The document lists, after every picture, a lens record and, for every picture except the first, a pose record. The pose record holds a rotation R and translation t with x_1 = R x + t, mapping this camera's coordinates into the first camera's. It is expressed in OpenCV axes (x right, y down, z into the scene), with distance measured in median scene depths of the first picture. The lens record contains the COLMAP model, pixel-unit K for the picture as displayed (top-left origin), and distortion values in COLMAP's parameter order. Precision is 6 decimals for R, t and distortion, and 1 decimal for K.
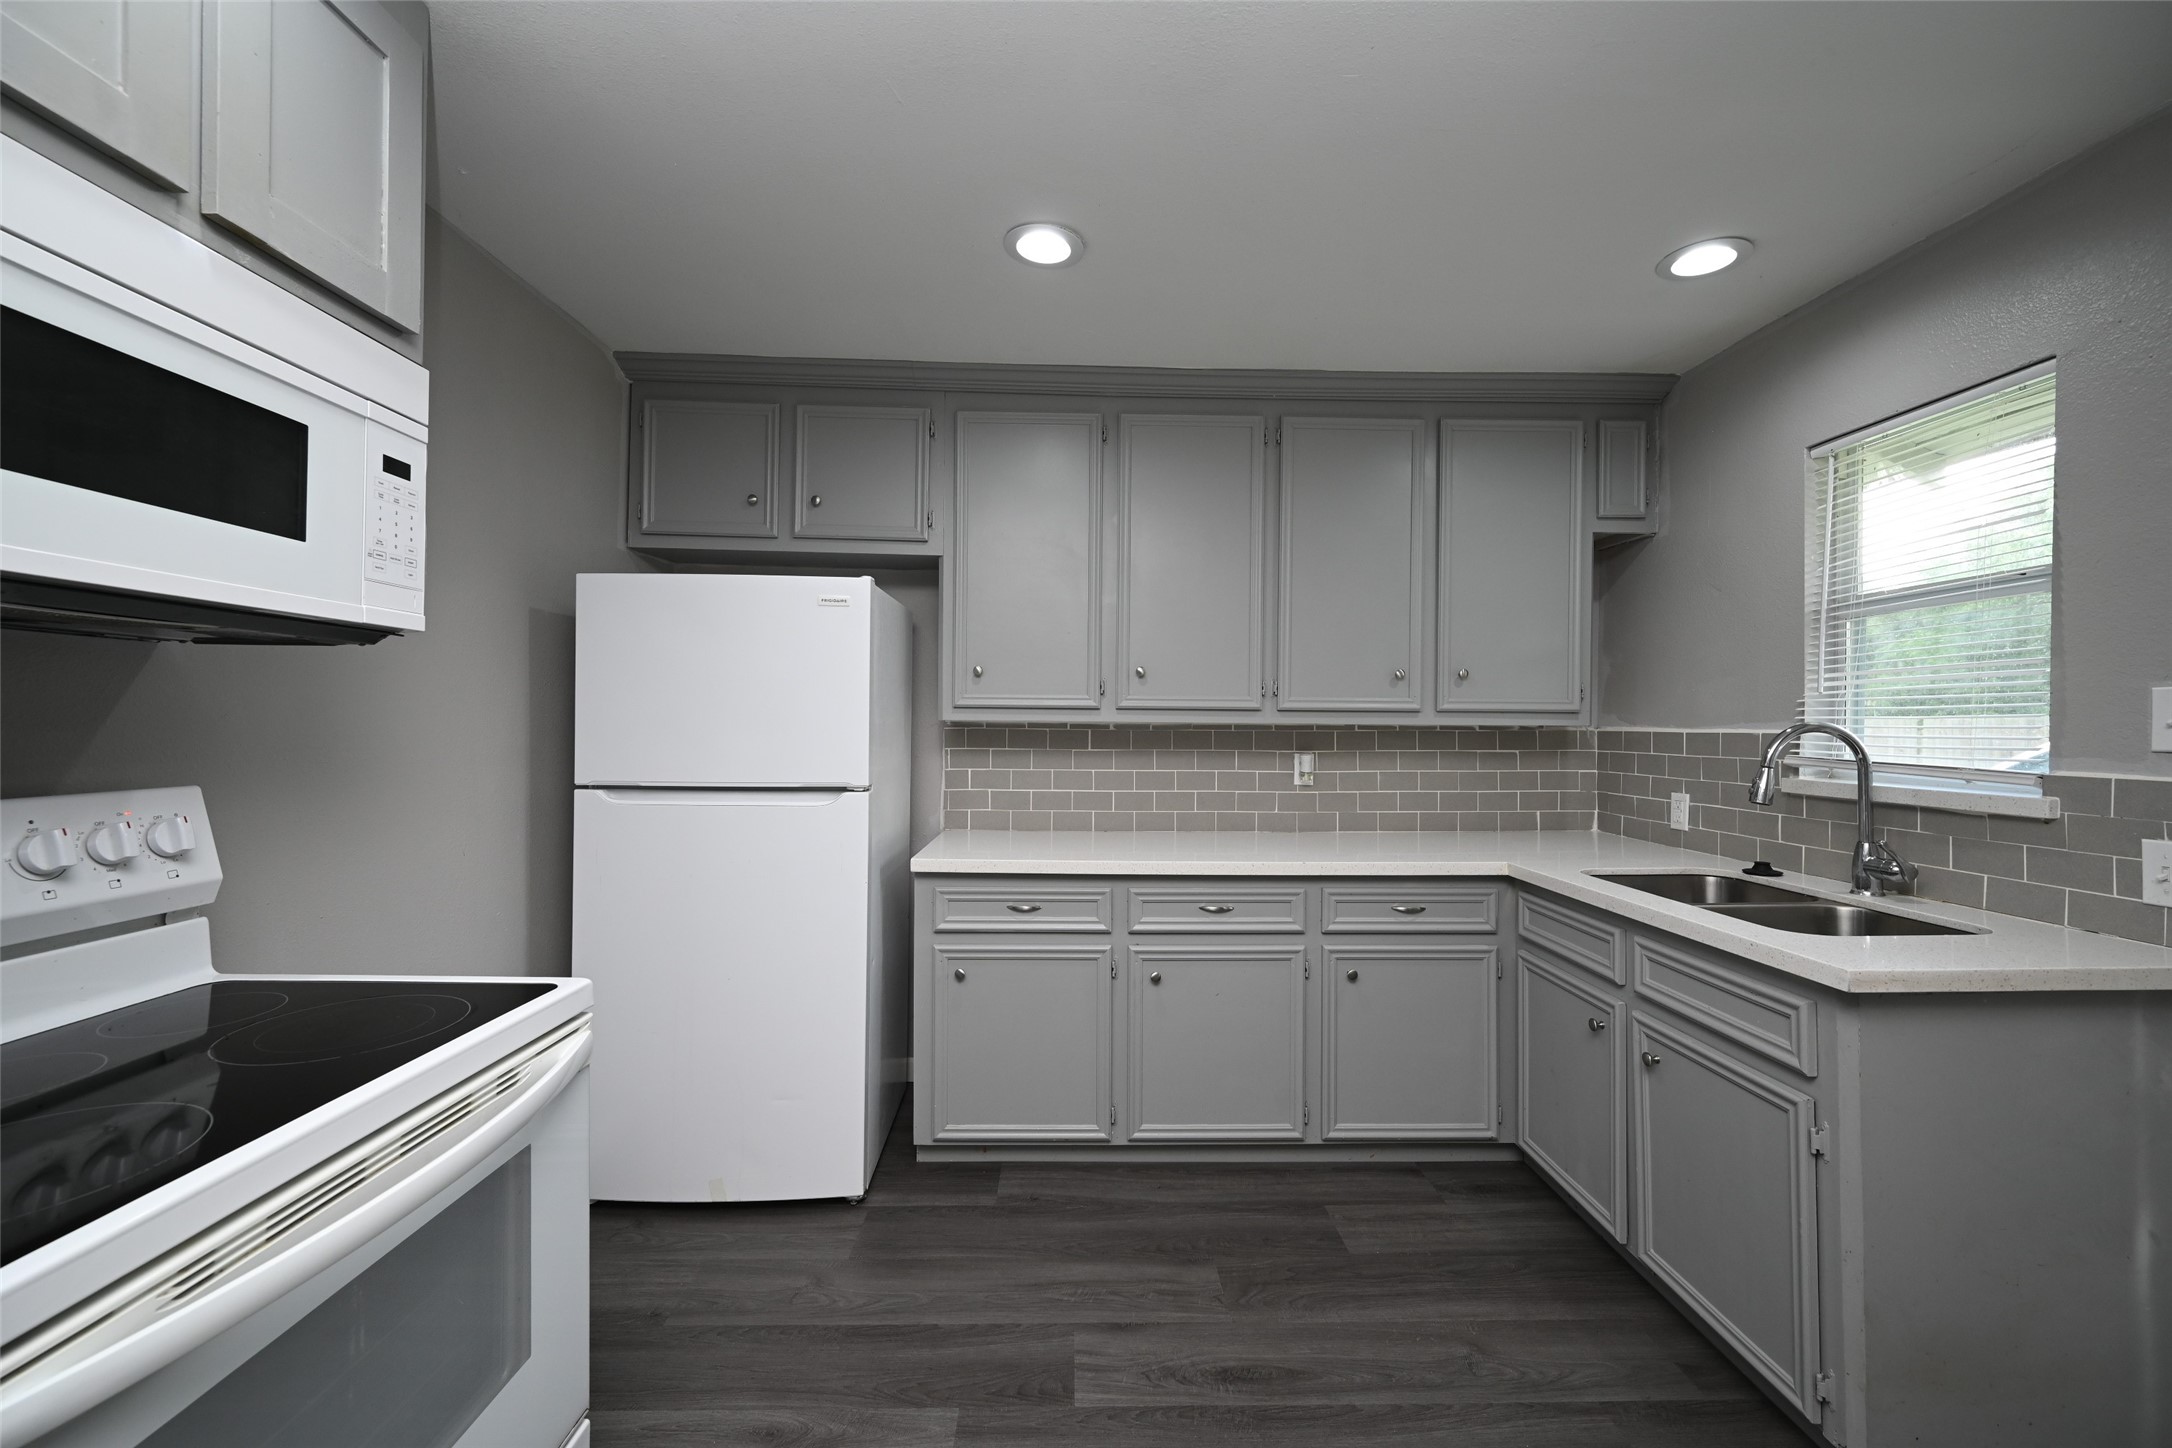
lens RADIAL K [[861.6, 0, 1082.3], [0, 861.6, 718.7], [0, 0, 1]] dist [-0.000573, 0.000254]
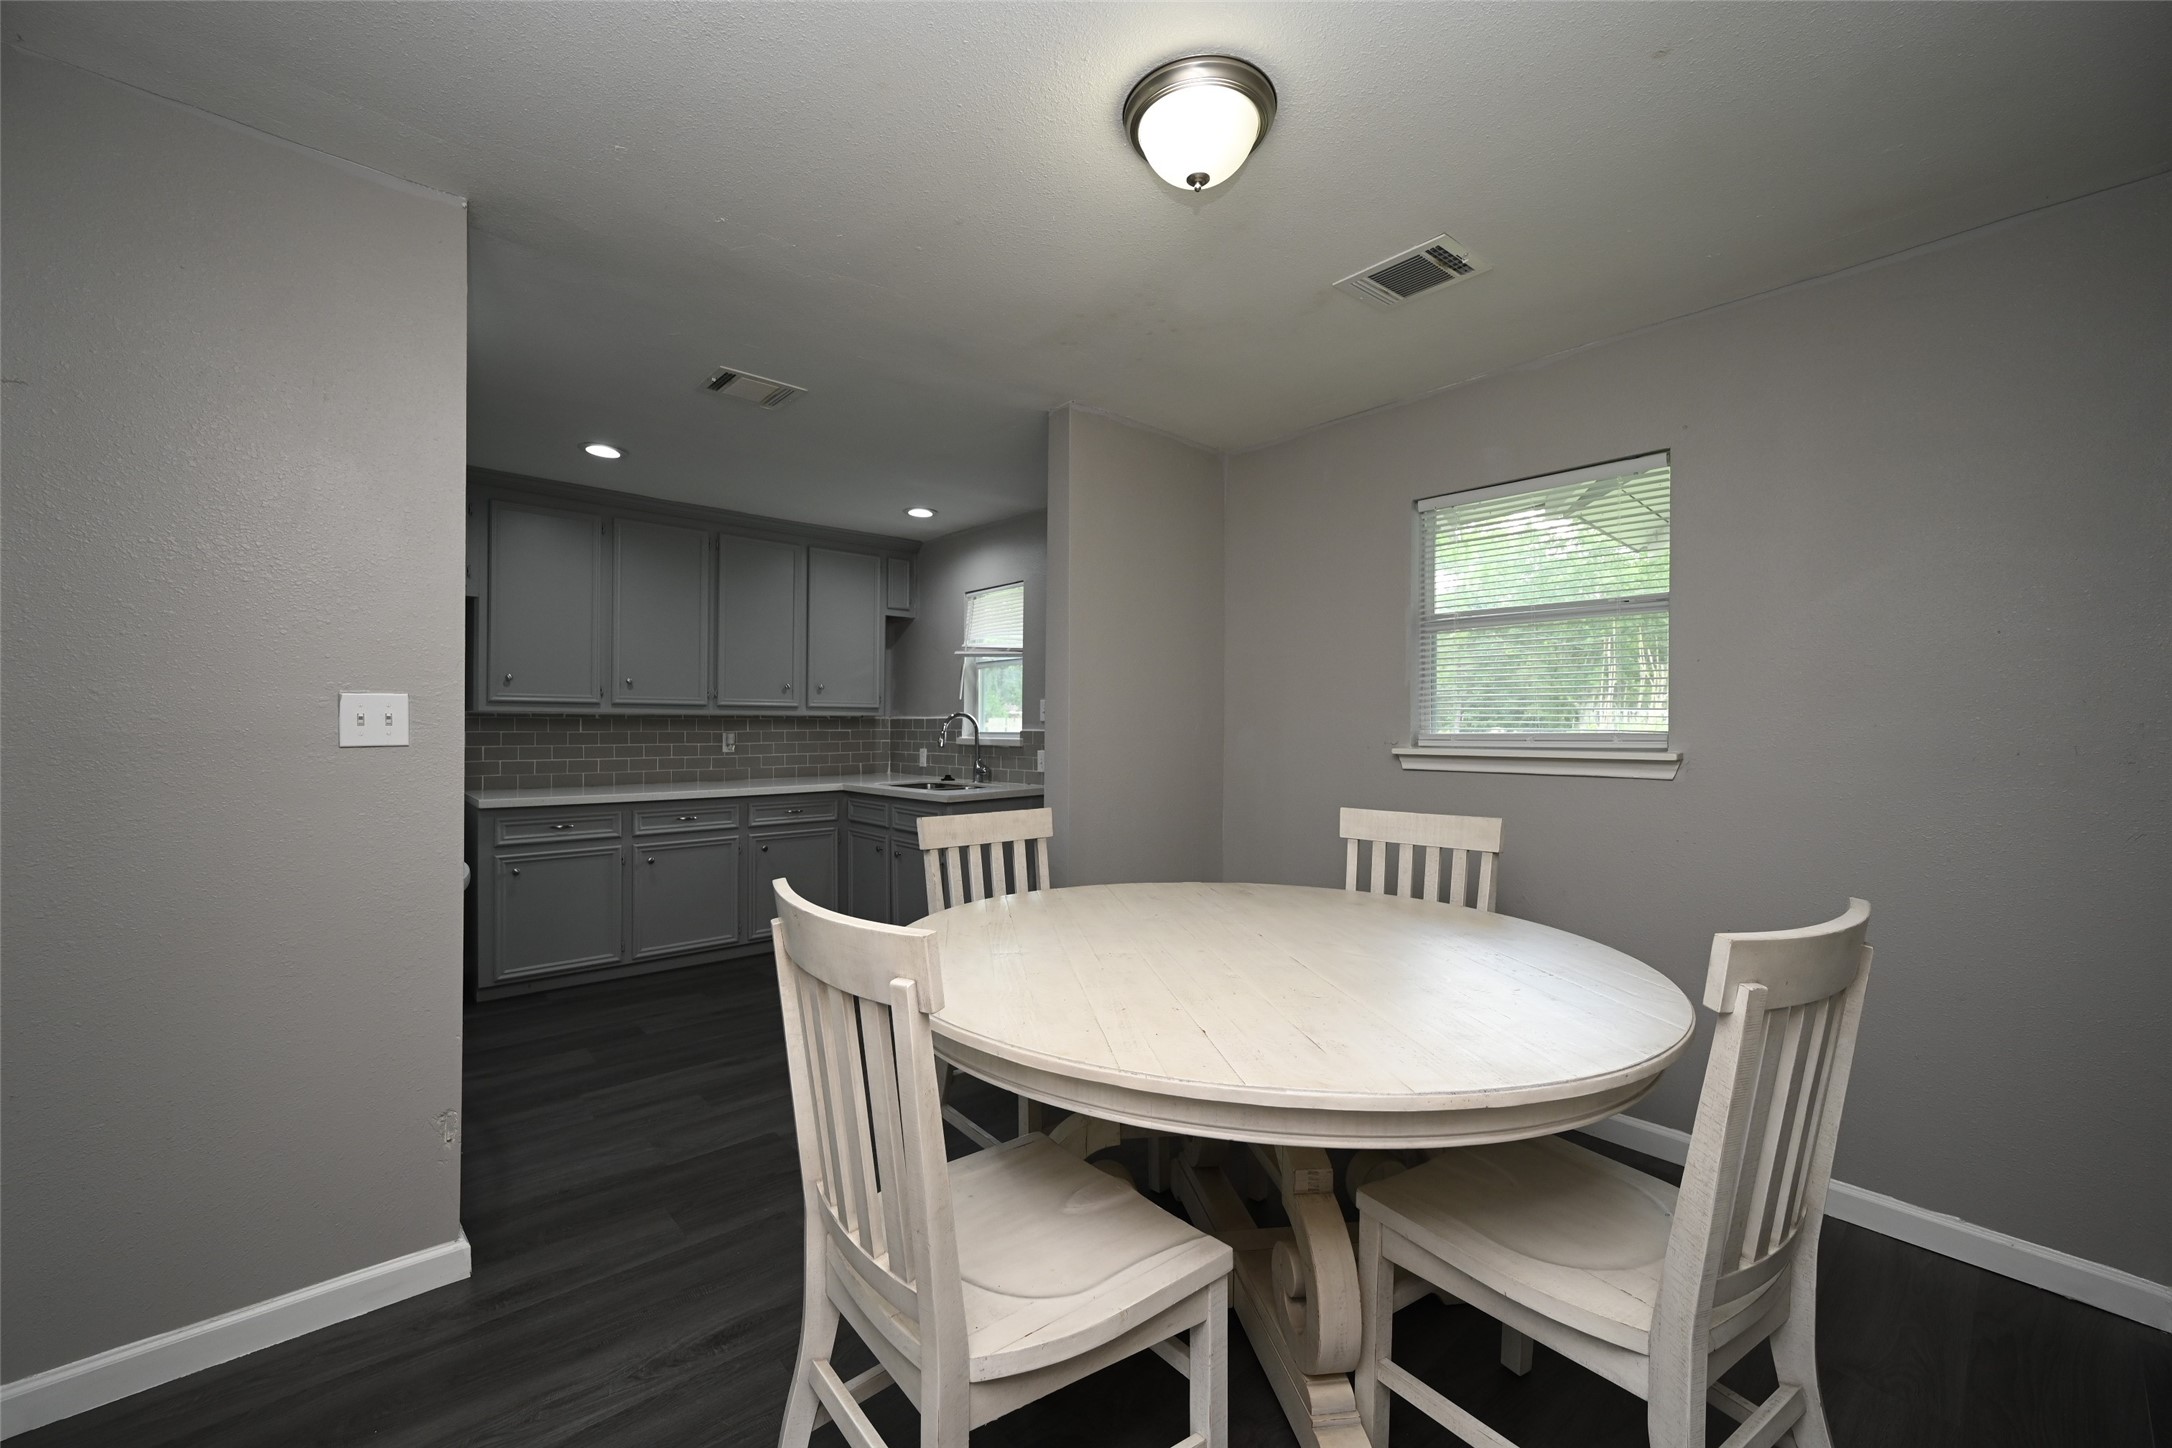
lens RADIAL K [[861.6, 0, 1080.4], [0, 861.6, 723.2], [0, 0, 1]] dist [-0.000573, 0.000254]
pose [[0.757952, -0.003635, 0.652300, -0.387004], [-0.000054, 0.999984, 0.005636, 0.016247], [-0.652310, -0.004307, 0.757940, -0.863790]]
